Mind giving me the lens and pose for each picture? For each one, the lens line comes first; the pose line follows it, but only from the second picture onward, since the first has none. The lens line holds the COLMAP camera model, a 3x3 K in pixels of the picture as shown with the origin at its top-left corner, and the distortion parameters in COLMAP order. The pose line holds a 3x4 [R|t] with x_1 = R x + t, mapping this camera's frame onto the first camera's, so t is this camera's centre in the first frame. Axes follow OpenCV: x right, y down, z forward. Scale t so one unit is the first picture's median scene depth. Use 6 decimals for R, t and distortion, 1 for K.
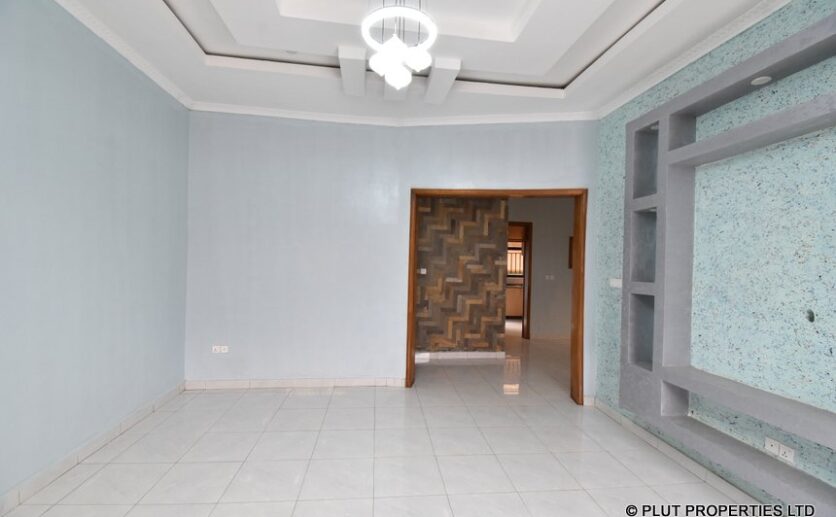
lens RADIAL K [[368.9, 0, 418.0], [0, 368.9, 258.5], [0, 0, 1]] dist [0.020515, -0.025299]
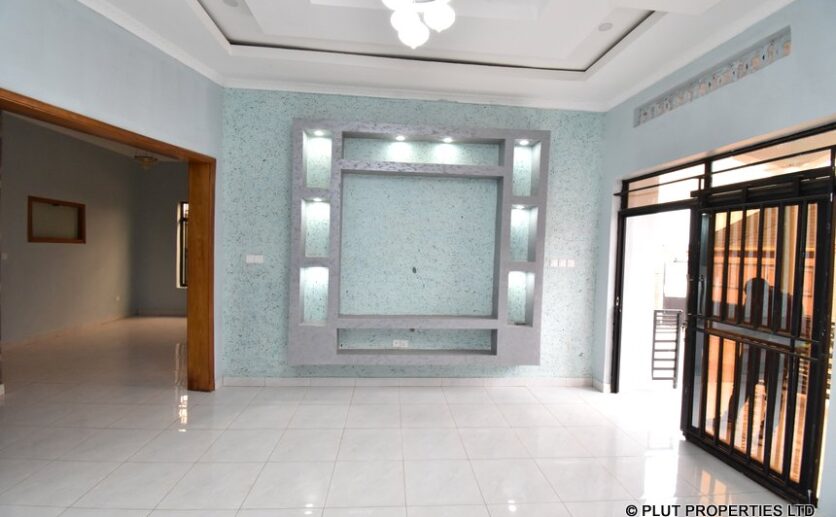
lens RADIAL K [[368.9, 0, 418.0], [0, 368.9, 258.5], [0, 0, 1]] dist [0.020515, -0.025299]
pose [[0.034217, -0.057418, 0.997764, -0.709498], [-0.033210, 0.997732, 0.058555, -0.017951], [-0.998862, -0.035139, 0.032233, 0.708323]]
